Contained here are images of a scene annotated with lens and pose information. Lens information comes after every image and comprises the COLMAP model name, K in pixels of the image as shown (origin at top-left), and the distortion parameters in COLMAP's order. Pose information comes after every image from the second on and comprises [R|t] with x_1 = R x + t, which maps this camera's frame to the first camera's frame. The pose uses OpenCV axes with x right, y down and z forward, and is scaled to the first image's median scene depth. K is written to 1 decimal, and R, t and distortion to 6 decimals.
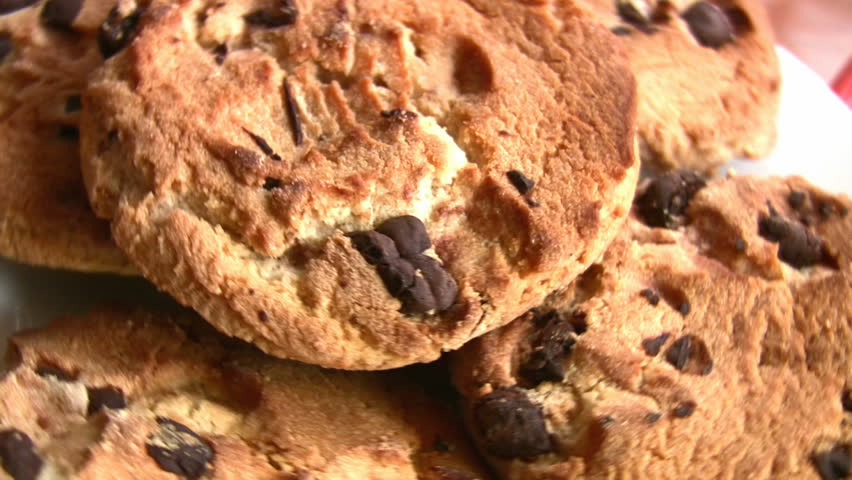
lens RADIAL K [[1232.9, 0, 426.0], [0, 1232.9, 240.0], [0, 0, 1]] dist [-0.239031, 0.069775]
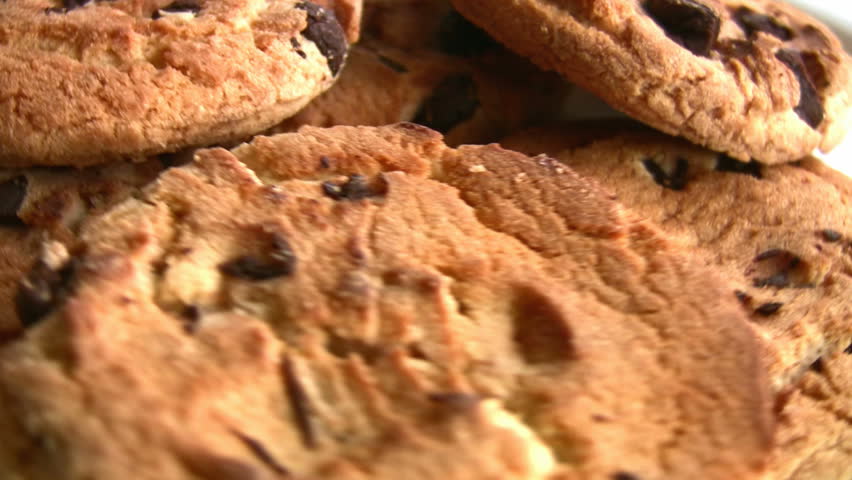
lens RADIAL K [[1232.9, 0, 426.0], [0, 1232.9, 240.0], [0, 0, 1]] dist [-0.239031, 0.069775]
pose [[0.996907, -0.034389, 0.070664, -0.079751], [0.047279, 0.980697, -0.189734, -0.056420], [-0.062775, 0.192488, 0.979289, 0.283391]]
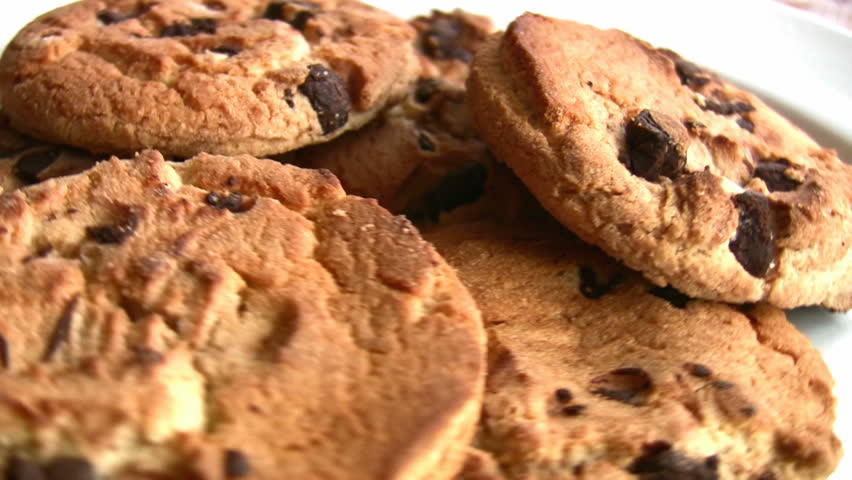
lens RADIAL K [[1232.9, 0, 426.0], [0, 1232.9, 240.0], [0, 0, 1]] dist [-0.239031, 0.069775]
pose [[0.926855, 0.195973, -0.320211, 0.389452], [-0.284703, 0.922893, -0.259253, -0.011738], [0.244714, 0.331455, 0.911182, 0.239512]]
